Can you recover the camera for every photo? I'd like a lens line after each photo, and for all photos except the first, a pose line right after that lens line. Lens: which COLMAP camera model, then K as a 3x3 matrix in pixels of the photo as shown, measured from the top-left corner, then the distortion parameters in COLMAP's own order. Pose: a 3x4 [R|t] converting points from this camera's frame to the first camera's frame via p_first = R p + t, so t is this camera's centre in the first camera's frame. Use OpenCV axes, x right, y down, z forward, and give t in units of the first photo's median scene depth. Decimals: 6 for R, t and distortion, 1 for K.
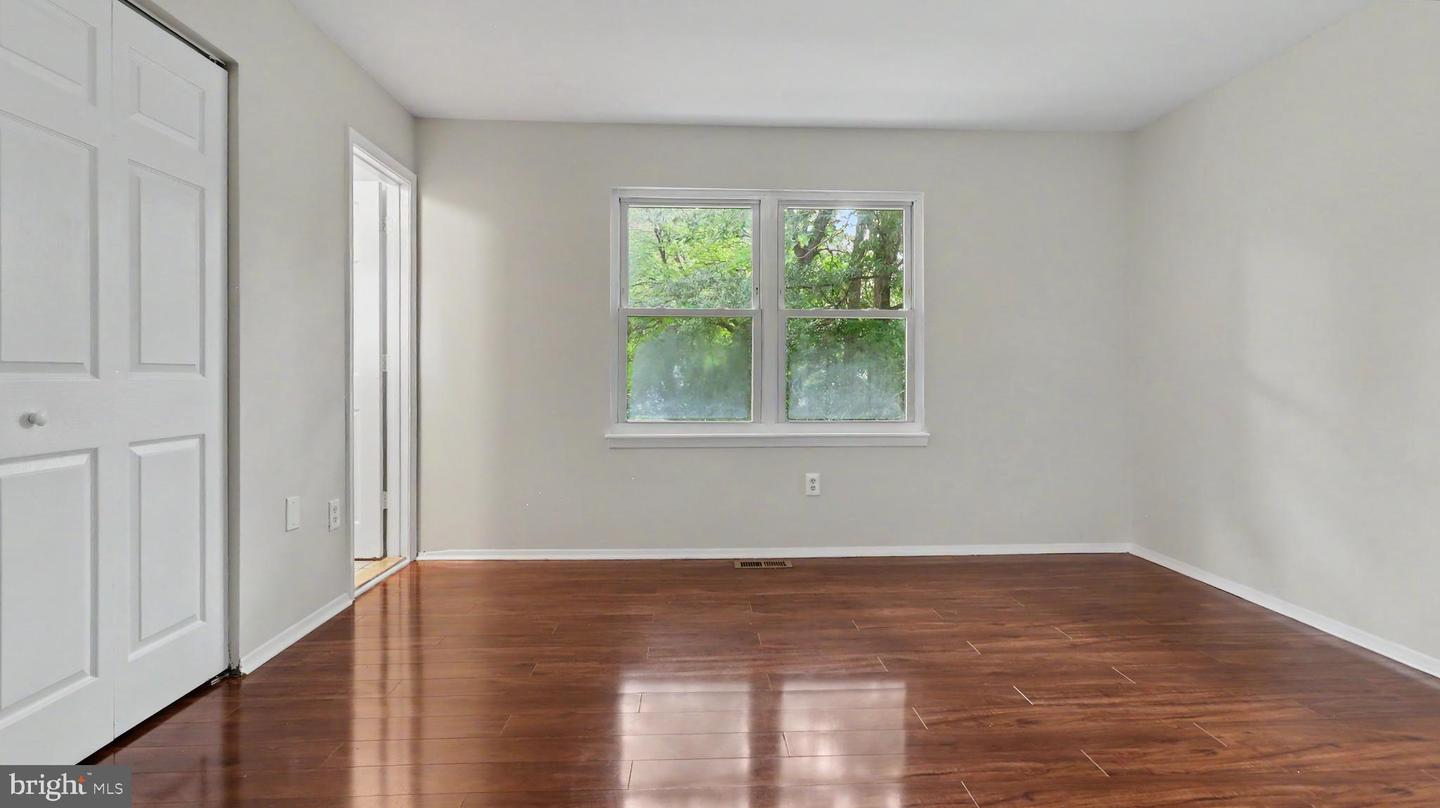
lens RADIAL K [[681.3, 0, 722.9], [0, 681.3, 396.5], [0, 0, 1]] dist [0.005040, 0.001049]
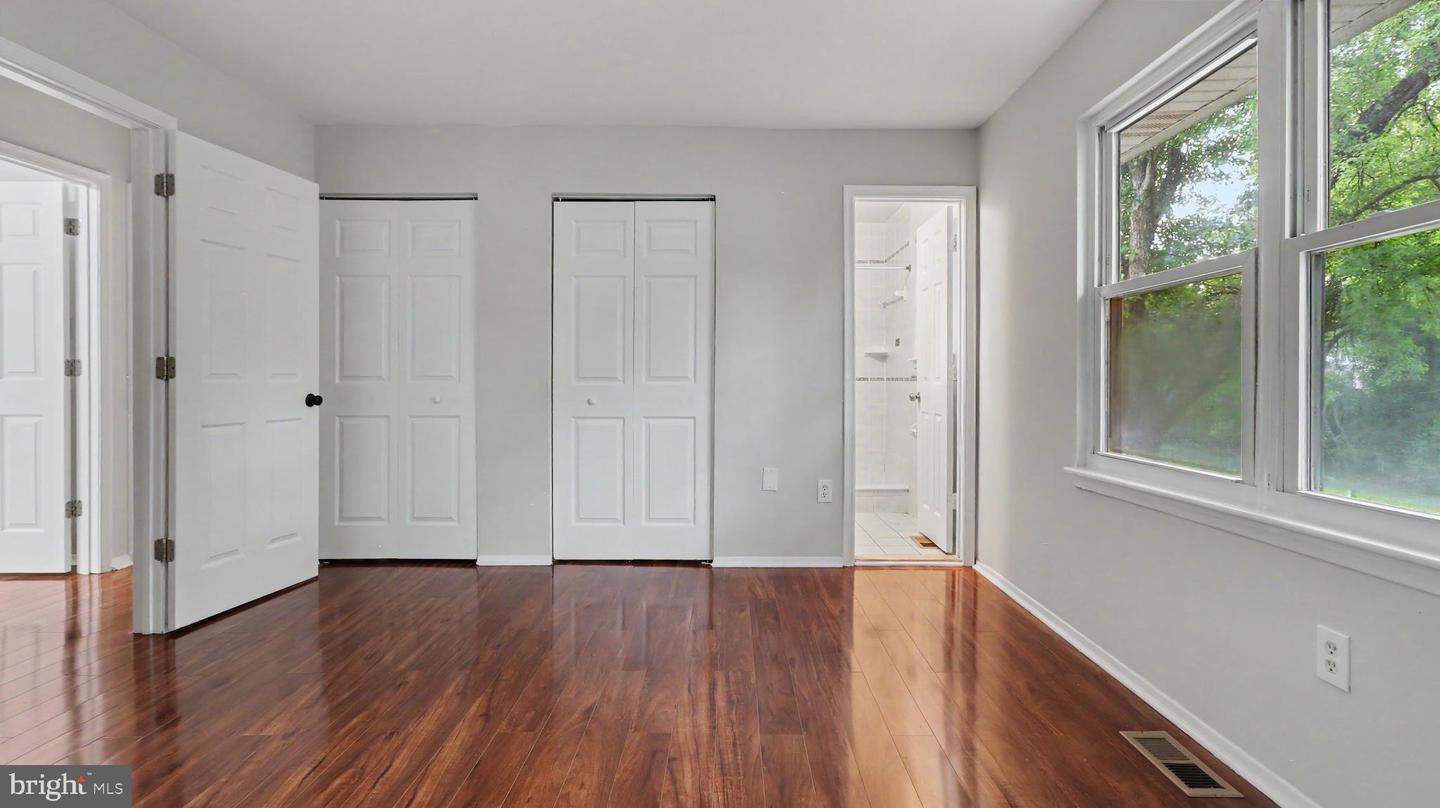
lens RADIAL K [[681.3, 0, 722.6], [0, 681.3, 390.5], [0, 0, 1]] dist [0.005040, 0.001049]
pose [[-0.068377, 0.008011, -0.997627, 0.722074], [-0.028961, 0.999530, 0.010011, -0.024428], [0.997239, 0.029577, -0.068113, 0.880953]]
